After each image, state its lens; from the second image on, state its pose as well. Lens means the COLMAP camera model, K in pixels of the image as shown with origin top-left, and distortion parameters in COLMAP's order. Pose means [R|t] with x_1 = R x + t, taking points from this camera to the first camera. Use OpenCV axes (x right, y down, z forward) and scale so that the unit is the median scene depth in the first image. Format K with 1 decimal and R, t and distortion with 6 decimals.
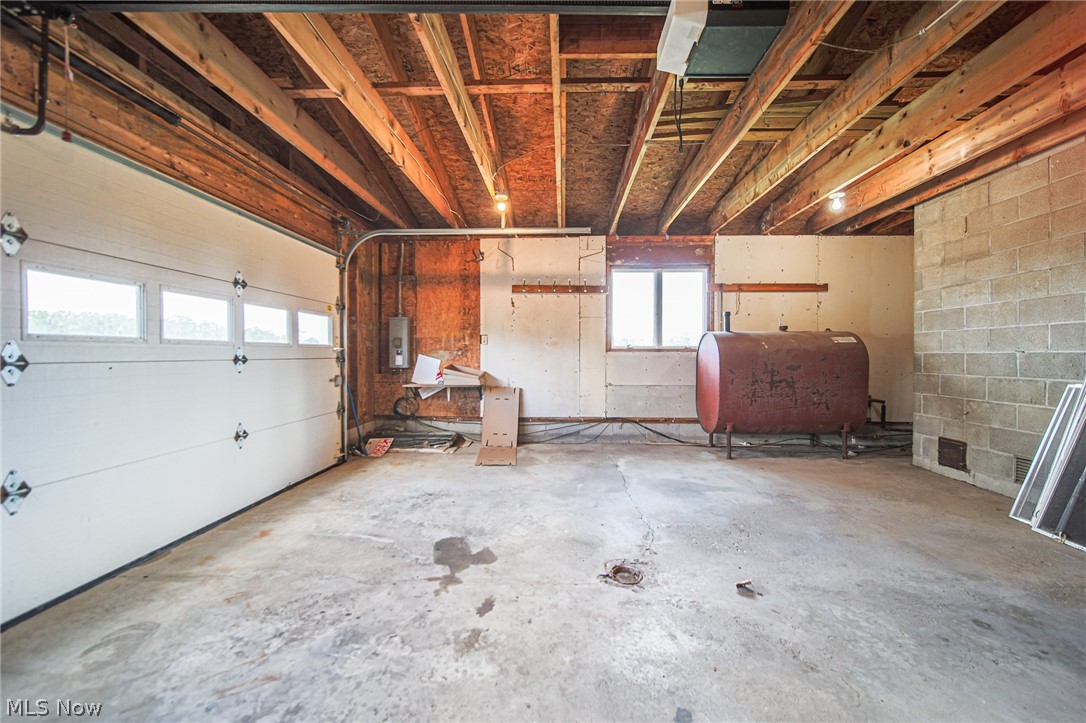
lens RADIAL K [[408.4, 0, 546.8], [0, 408.4, 357.0], [0, 0, 1]] dist [-0.002644, -0.000350]
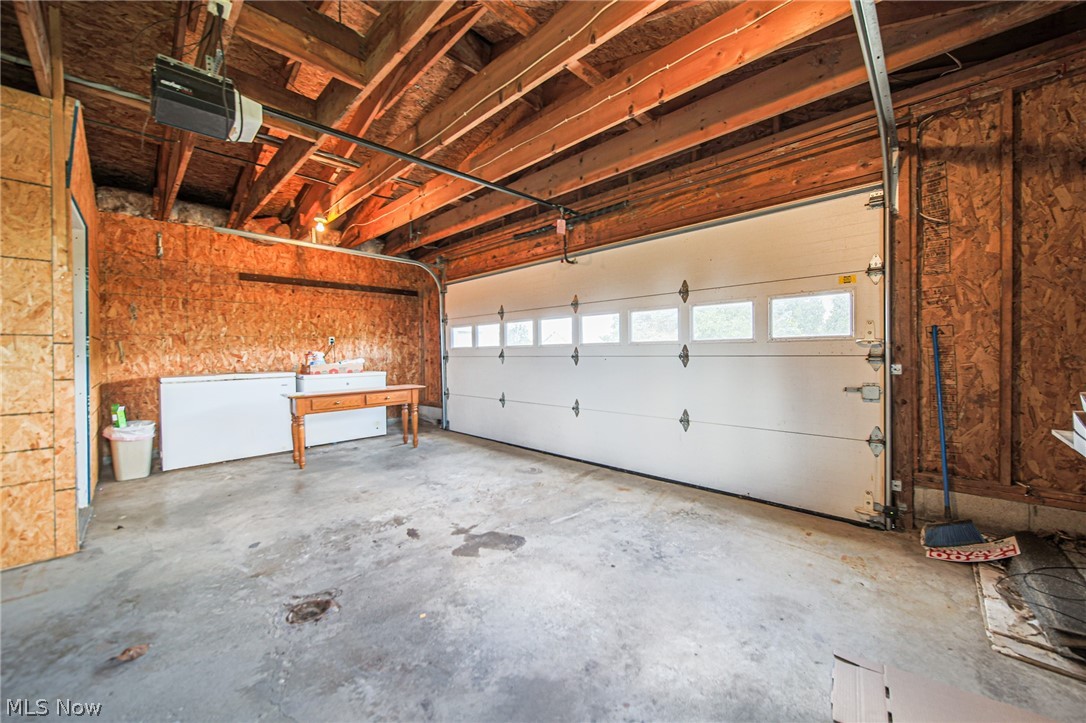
lens RADIAL K [[408.4, 0, 563.3], [0, 408.4, 360.3], [0, 0, 1]] dist [-0.002644, -0.000350]
pose [[-0.648273, 0.020916, -0.761121, 0.474261], [0.005703, 0.999728, 0.022615, -0.013329], [0.761387, 0.010321, -0.648216, 1.897970]]
